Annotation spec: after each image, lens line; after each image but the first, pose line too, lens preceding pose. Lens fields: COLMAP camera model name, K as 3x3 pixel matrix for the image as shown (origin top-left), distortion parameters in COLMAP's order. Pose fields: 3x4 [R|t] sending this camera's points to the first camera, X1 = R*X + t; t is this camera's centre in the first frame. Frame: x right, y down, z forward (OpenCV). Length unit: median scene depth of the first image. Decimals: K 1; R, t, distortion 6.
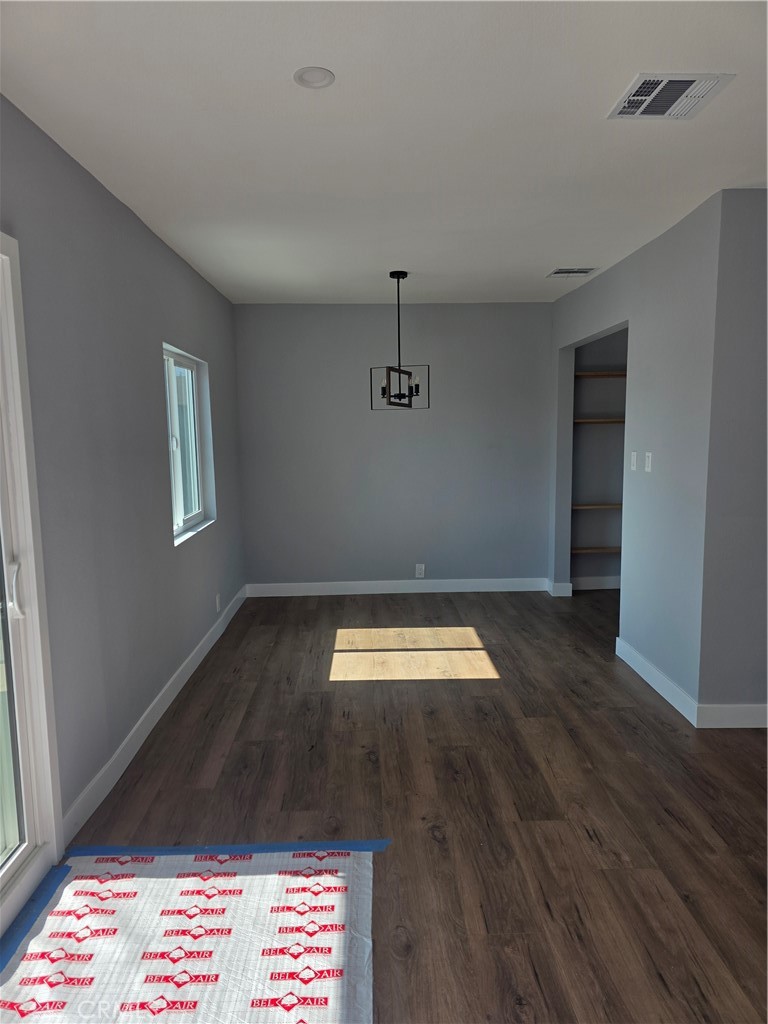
lens RADIAL K [[683.0, 0, 388.2], [0, 683.0, 520.7], [0, 0, 1]] dist [0.041926, -0.003378]
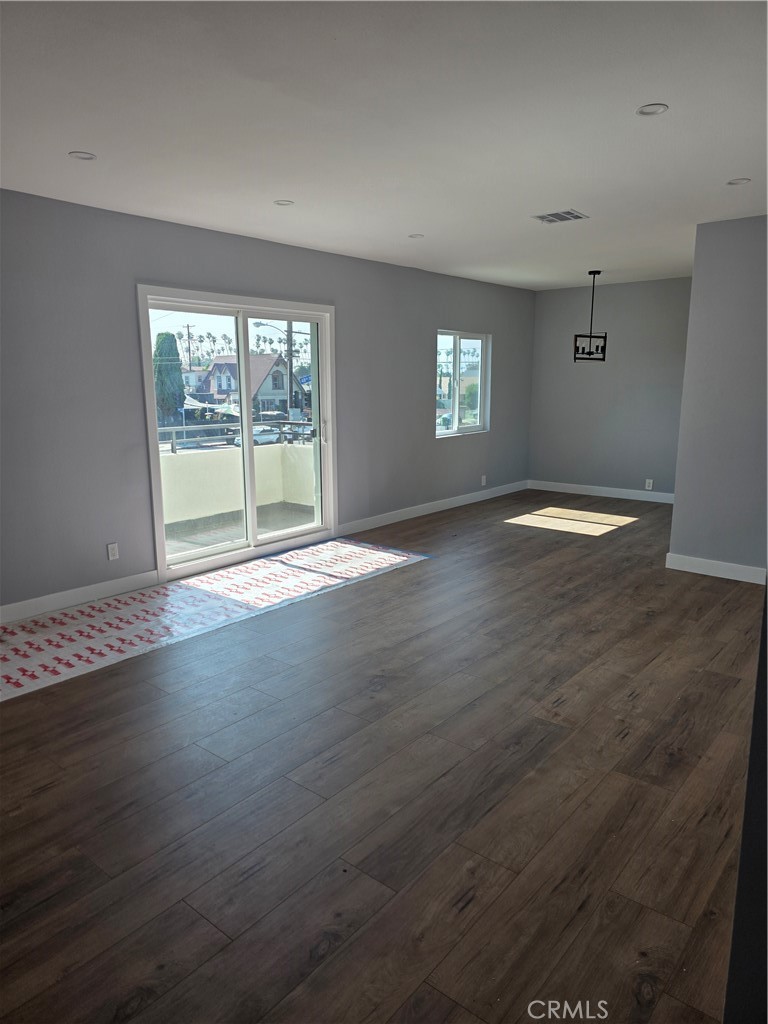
lens RADIAL K [[683.0, 0, 380.4], [0, 683.0, 510.6], [0, 0, 1]] dist [0.041926, -0.003378]
pose [[0.742012, 0.135049, -0.656643, 1.071624], [-0.095807, 0.990807, 0.095512, 0.091670], [0.663506, -0.007960, 0.748129, -0.666071]]
